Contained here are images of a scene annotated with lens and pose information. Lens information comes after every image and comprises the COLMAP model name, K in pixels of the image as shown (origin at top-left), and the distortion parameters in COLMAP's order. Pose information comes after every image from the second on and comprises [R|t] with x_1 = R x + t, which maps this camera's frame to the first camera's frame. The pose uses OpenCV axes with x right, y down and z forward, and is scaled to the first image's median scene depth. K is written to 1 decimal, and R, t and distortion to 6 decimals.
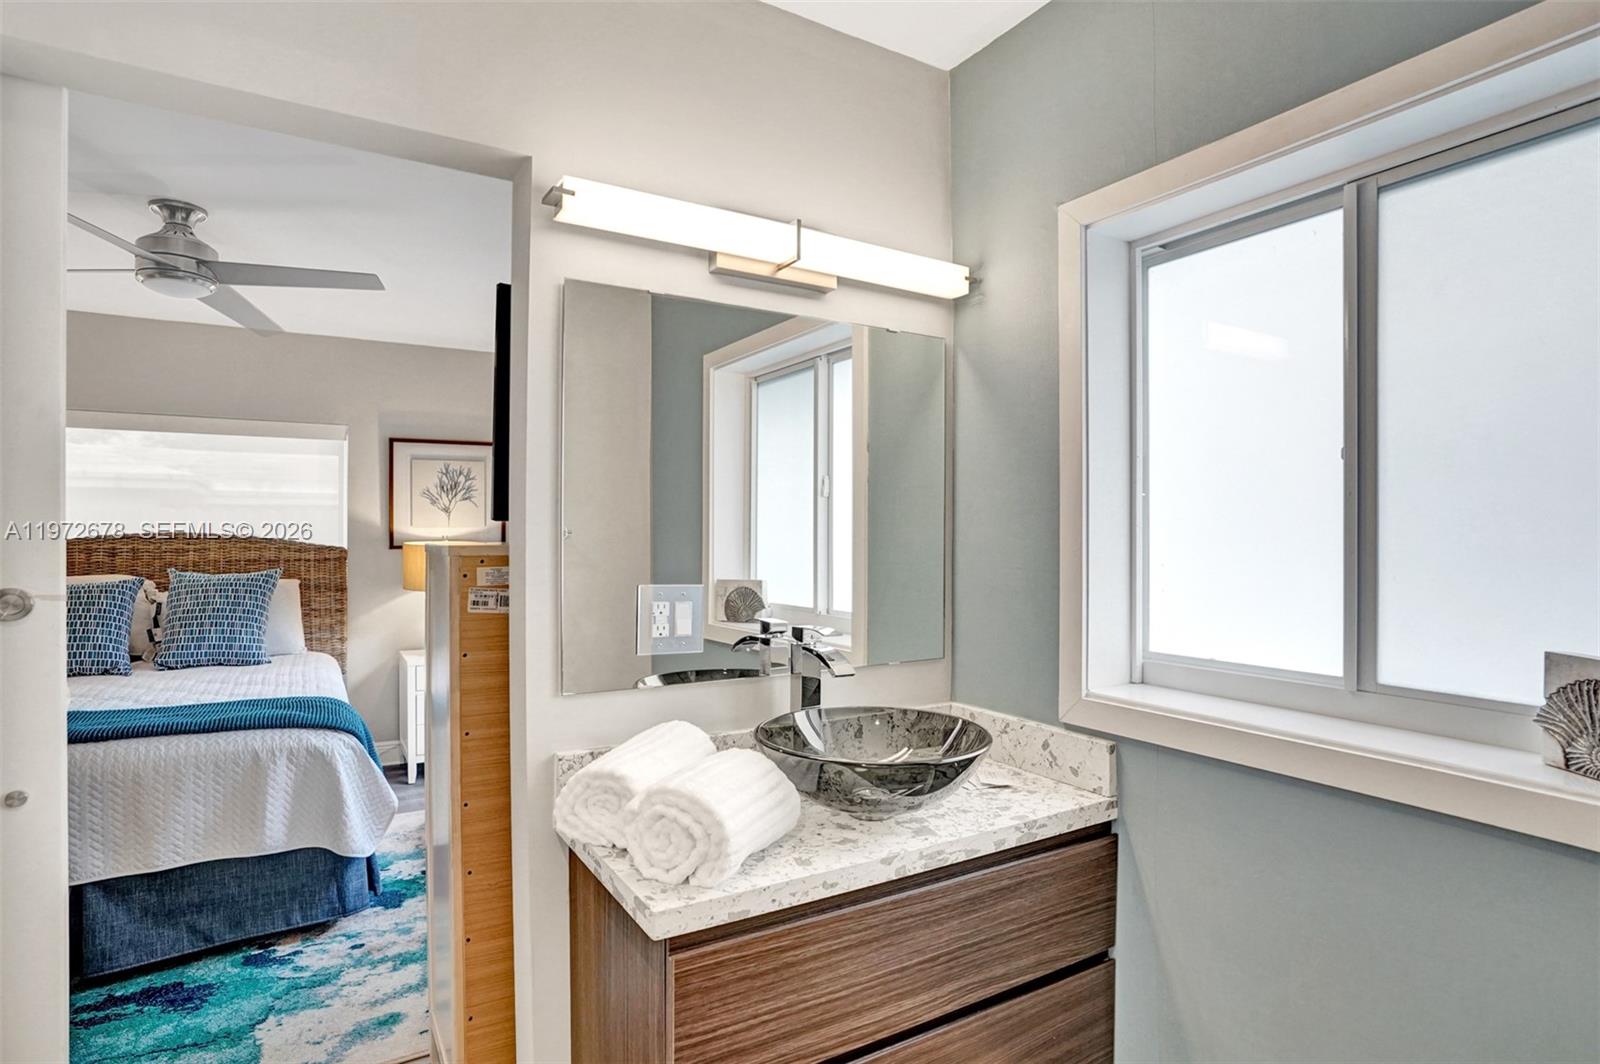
lens RADIAL K [[824.2, 0, 801.8], [0, 824.2, 539.2], [0, 0, 1]] dist [-0.026526, 0.004451]
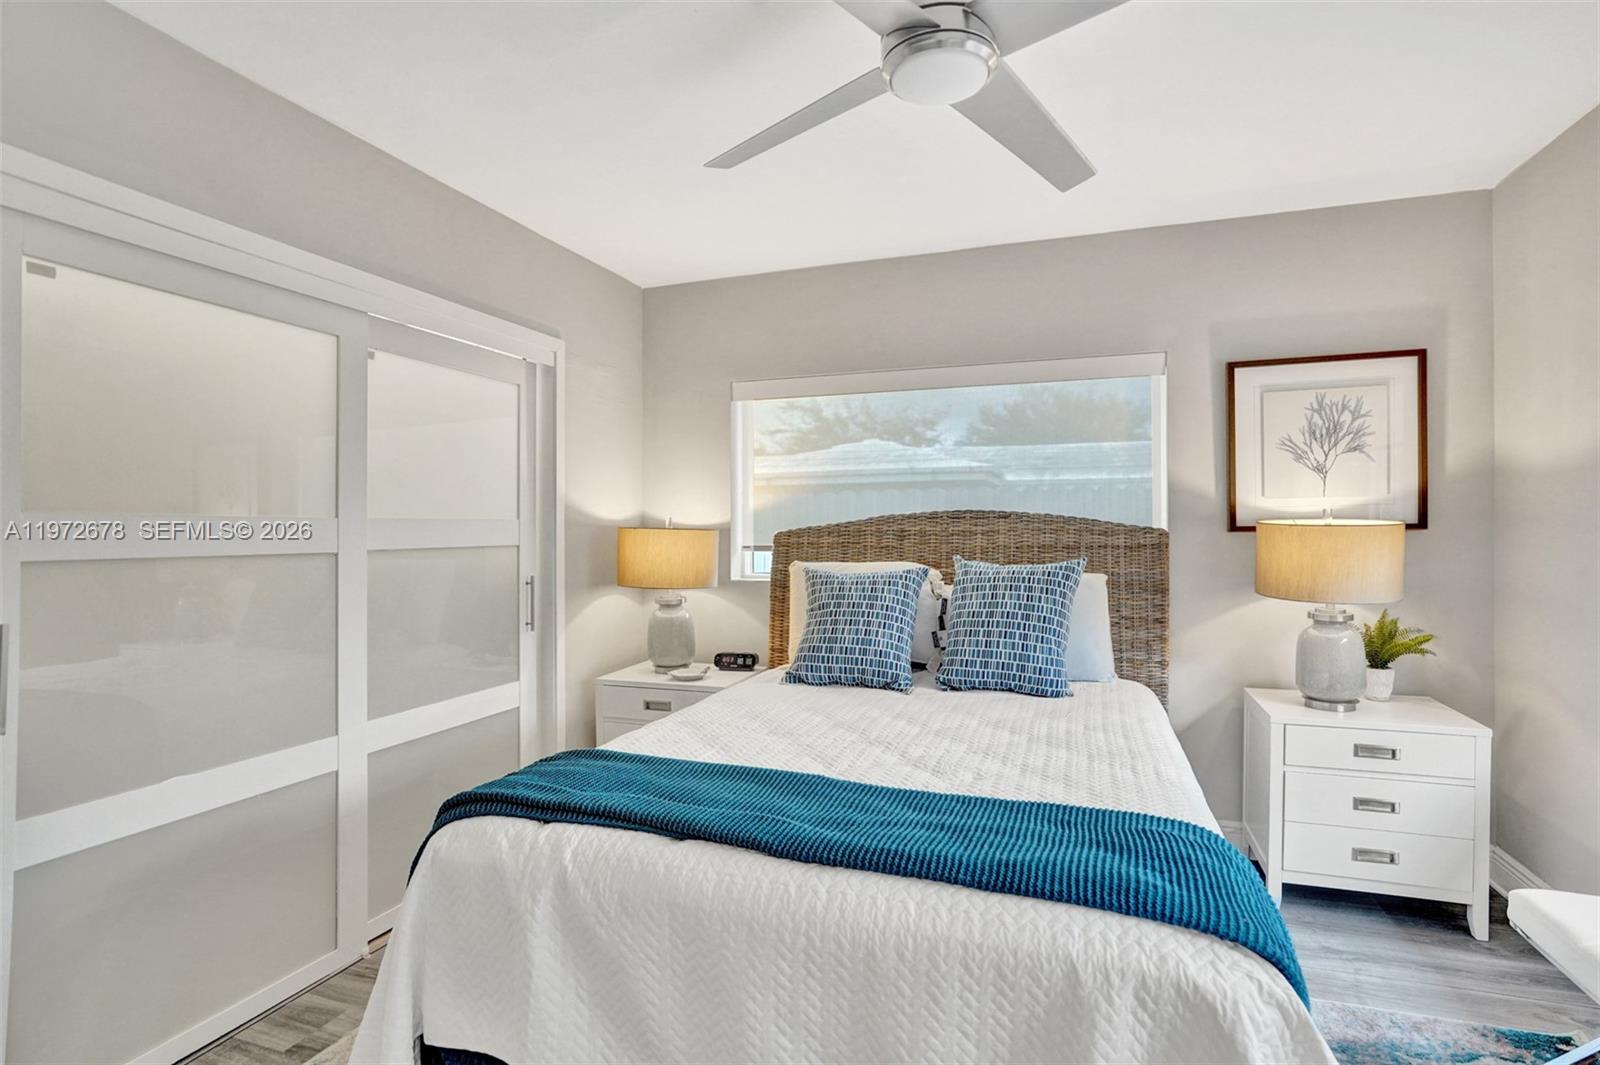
lens RADIAL K [[794.6, 0, 798.2], [0, 794.6, 531.1], [0, 0, 1]] dist [-0.047541, 0.000943]
pose [[0.634715, -0.001363, -0.772745, -0.275876], [0.005894, 0.999978, 0.003077, 0.008808], [0.772723, -0.006508, 0.634709, 0.387289]]
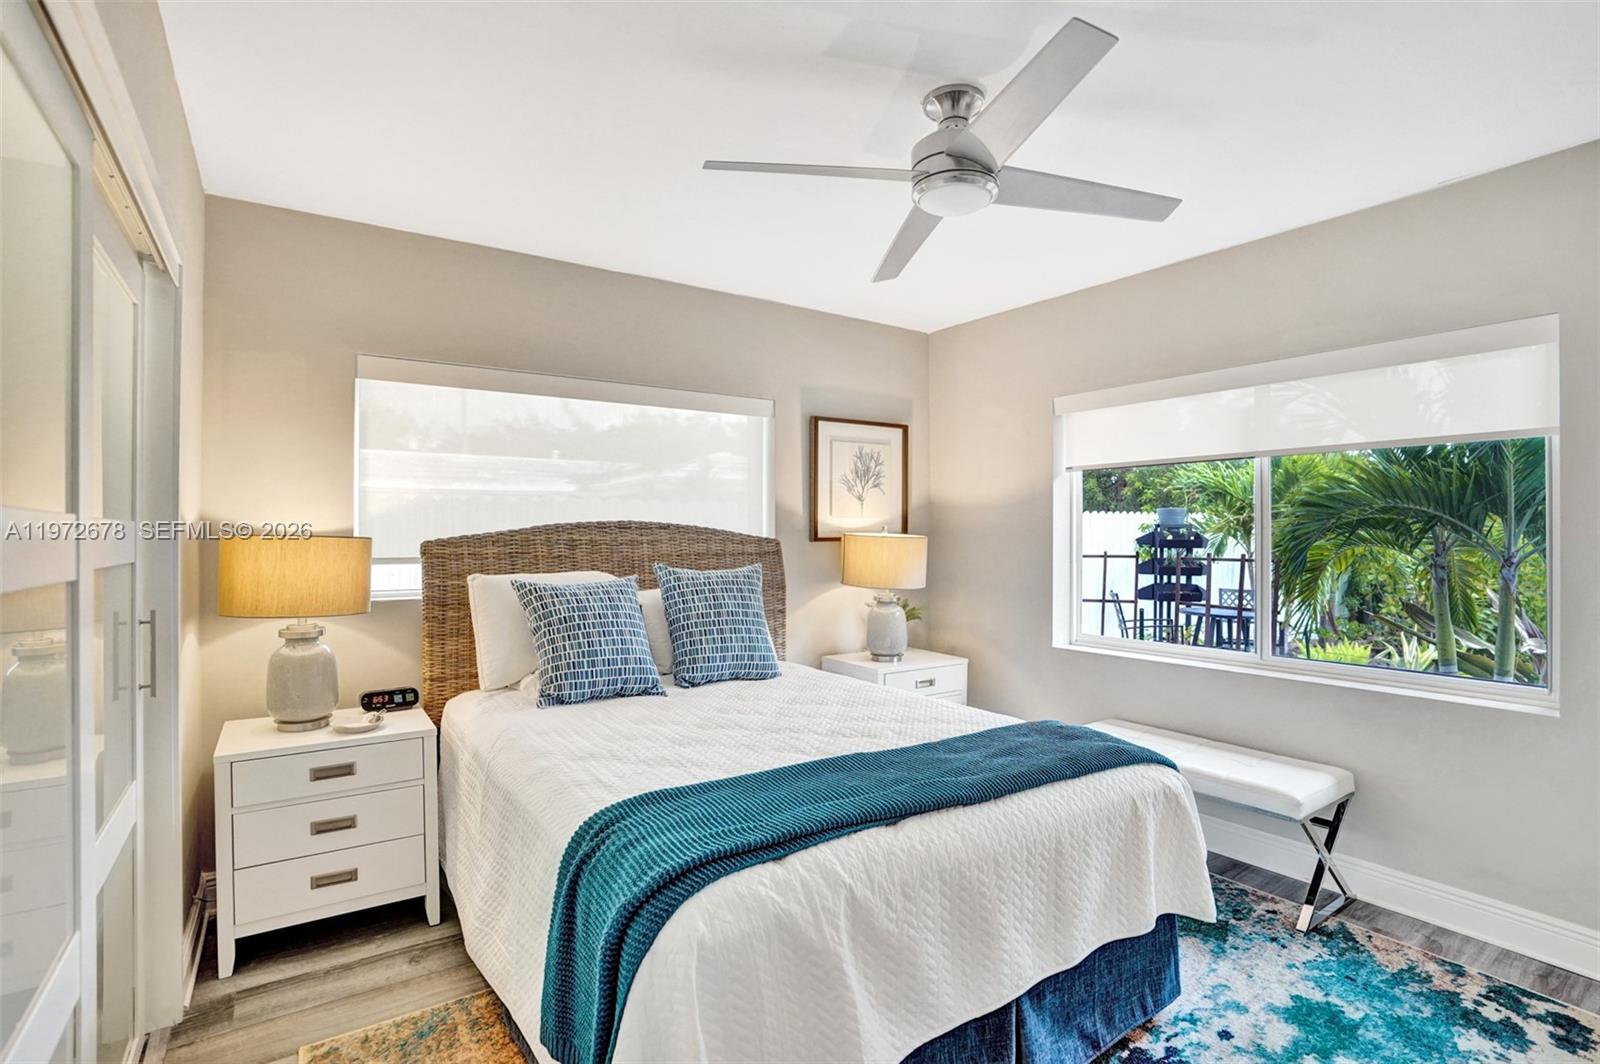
lens RADIAL K [[772.0, 0, 796.8], [0, 772.0, 541.3], [0, 0, 1]] dist [-0.058483, 0.016392]
pose [[0.998129, 0.000799, 0.061140, -0.663821], [-0.001093, 0.999988, 0.004771, 0.008984], [-0.061135, -0.004828, 0.998118, 0.196252]]
